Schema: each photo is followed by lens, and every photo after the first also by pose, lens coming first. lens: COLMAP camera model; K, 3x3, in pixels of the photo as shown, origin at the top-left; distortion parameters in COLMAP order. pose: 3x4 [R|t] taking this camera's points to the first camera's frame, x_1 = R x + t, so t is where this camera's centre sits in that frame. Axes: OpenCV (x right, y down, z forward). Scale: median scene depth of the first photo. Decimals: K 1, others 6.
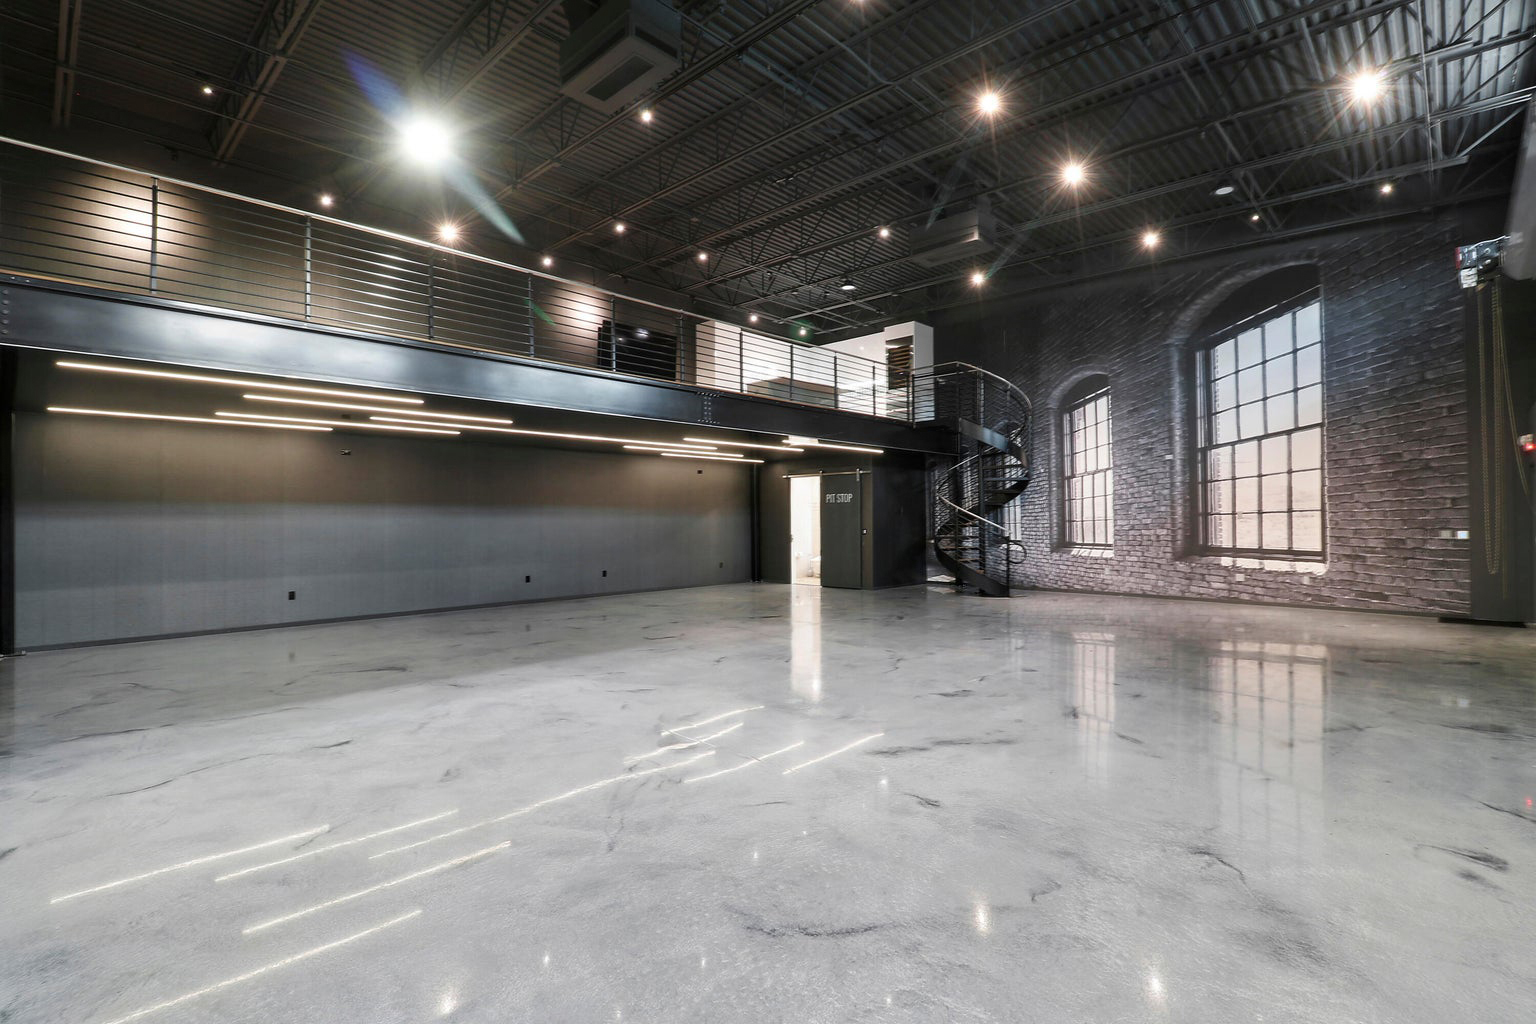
lens RADIAL K [[740.5, 0, 776.1], [0, 740.5, 514.1], [0, 0, 1]] dist [0.002471, -0.004639]
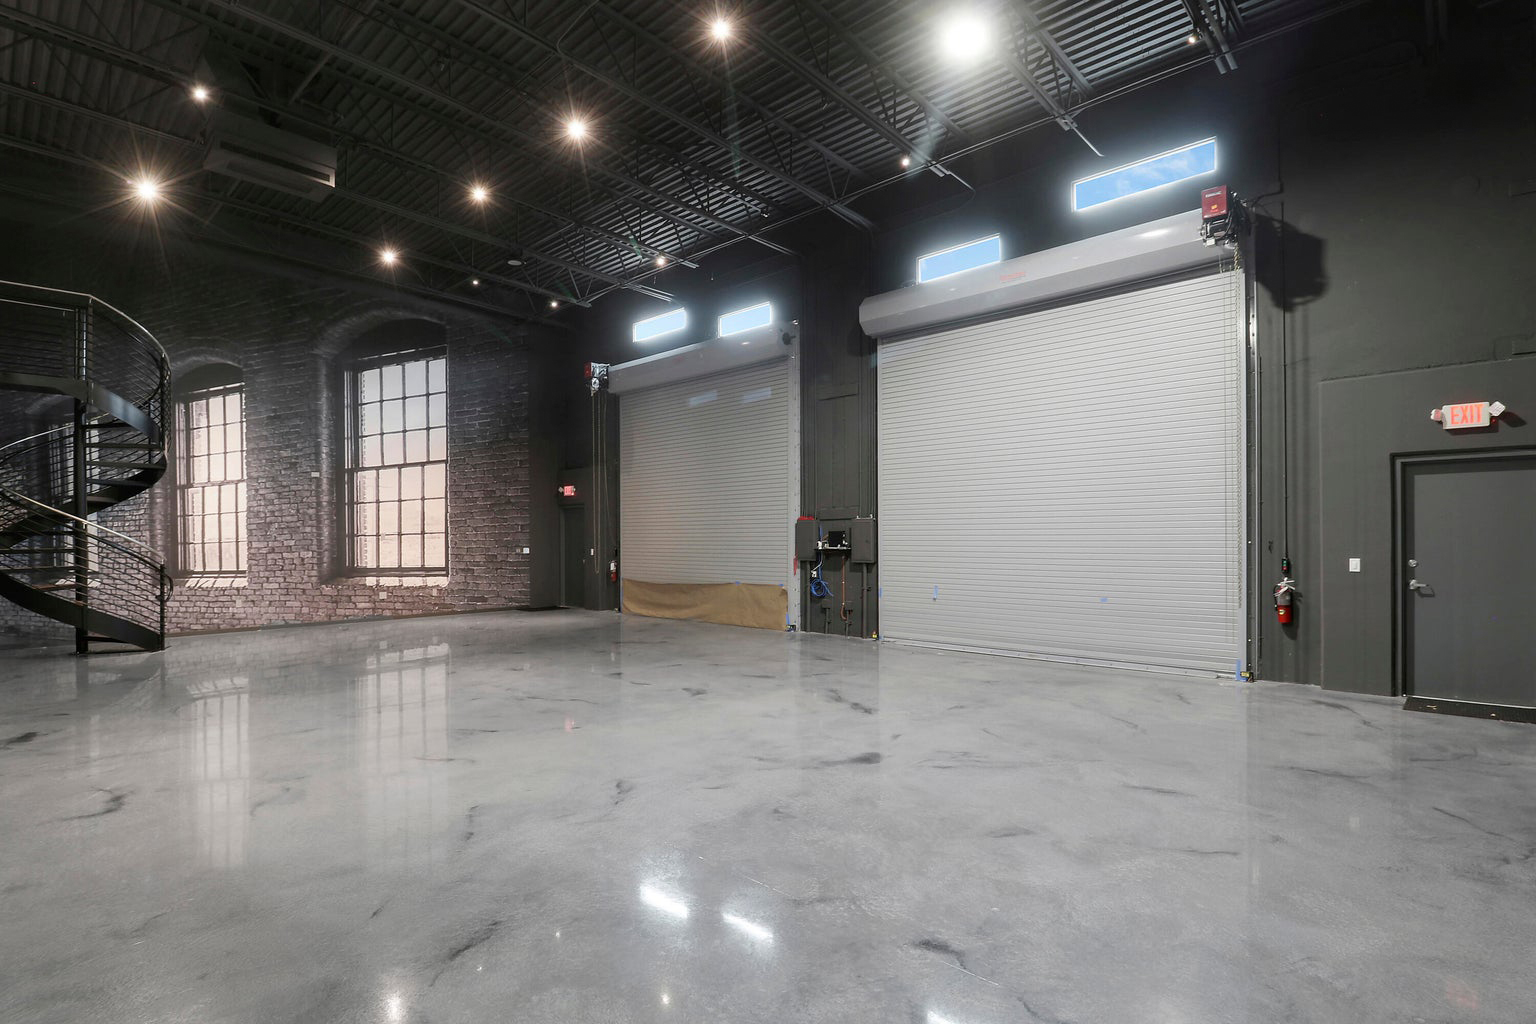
lens RADIAL K [[740.5, 0, 788.2], [0, 740.5, 535.0], [0, 0, 1]] dist [0.002471, -0.004639]
pose [[-0.023946, 0.008055, 0.999681, -0.430655], [-0.000040, 0.999968, -0.008058, 0.007482], [-0.999713, -0.000233, -0.023945, 0.430682]]
